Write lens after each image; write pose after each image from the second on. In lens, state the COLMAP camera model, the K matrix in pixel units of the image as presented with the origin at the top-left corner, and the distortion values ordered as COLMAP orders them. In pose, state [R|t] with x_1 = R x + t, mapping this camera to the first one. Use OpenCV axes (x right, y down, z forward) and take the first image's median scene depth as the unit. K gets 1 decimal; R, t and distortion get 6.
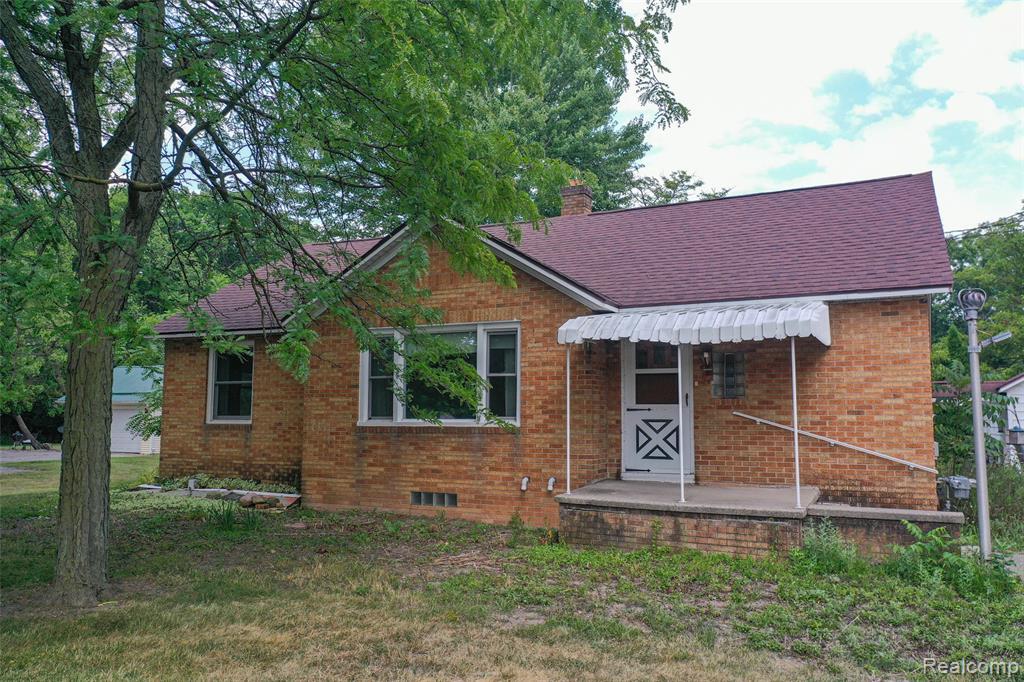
lens RADIAL K [[816.6, 0, 512.0], [0, 816.6, 341.0], [0, 0, 1]] dist [0.000368, 0.006983]
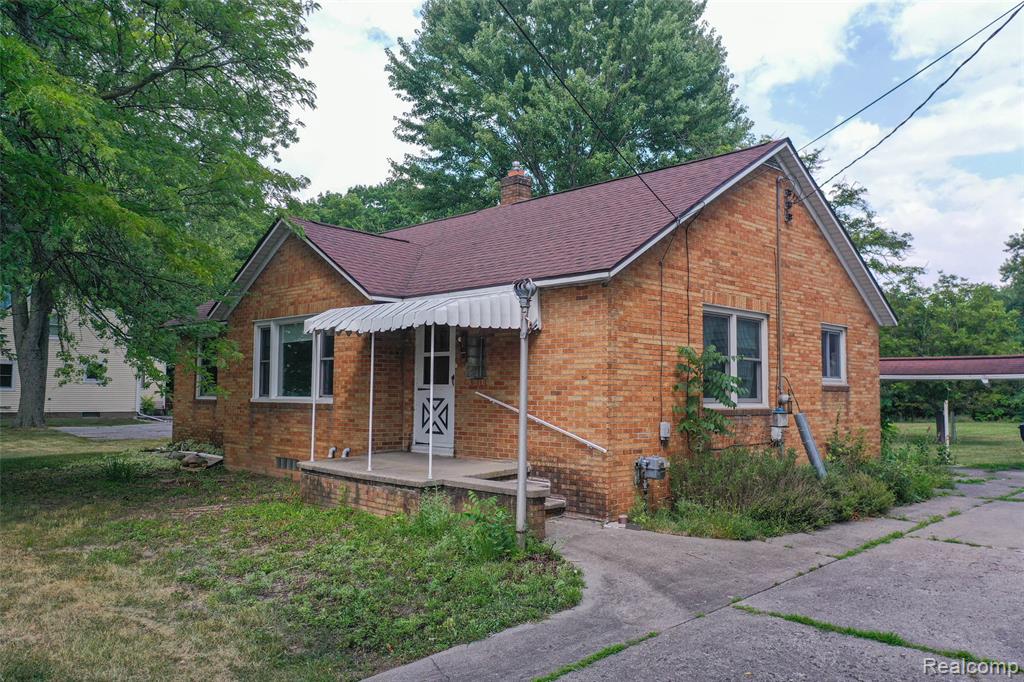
lens RADIAL K [[816.6, 0, 512.0], [0, 816.6, 341.0], [0, 0, 1]] dist [0.000368, 0.006983]
pose [[0.944088, -0.015937, -0.329307, 0.699164], [0.025495, 0.999369, 0.024727, -0.006539], [0.328706, -0.031741, 0.943899, -0.007398]]
